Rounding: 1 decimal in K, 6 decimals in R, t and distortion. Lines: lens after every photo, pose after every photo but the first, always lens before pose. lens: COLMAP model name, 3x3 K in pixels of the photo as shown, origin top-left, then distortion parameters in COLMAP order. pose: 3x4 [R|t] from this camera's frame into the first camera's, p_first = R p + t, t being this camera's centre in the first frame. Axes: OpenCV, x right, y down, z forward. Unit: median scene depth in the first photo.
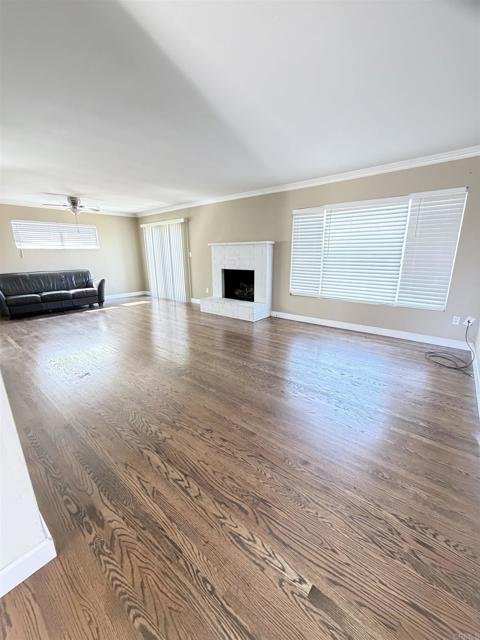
lens RADIAL K [[255.4, 0, 241.6], [0, 255.4, 321.4], [0, 0, 1]] dist [-0.001024, 0.000146]
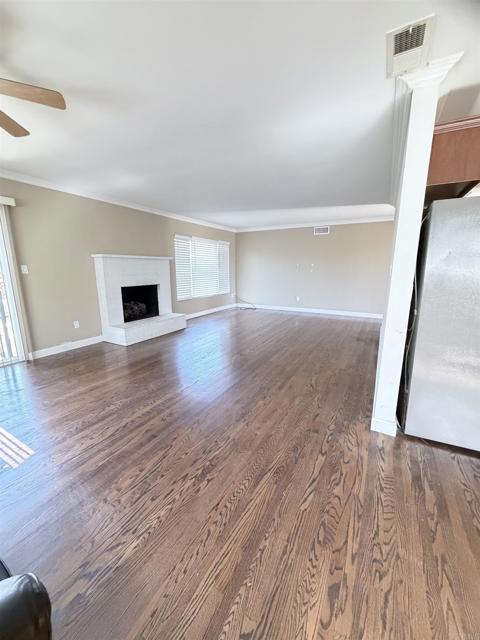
lens RADIAL K [[255.4, 0, 241.2], [0, 255.4, 319.3], [0, 0, 1]] dist [-0.001024, 0.000146]
pose [[-0.184815, -0.190760, 0.964082, -1.012734], [0.249200, 0.939824, 0.233732, -0.222188], [-0.950654, 0.283446, -0.126156, 0.841414]]
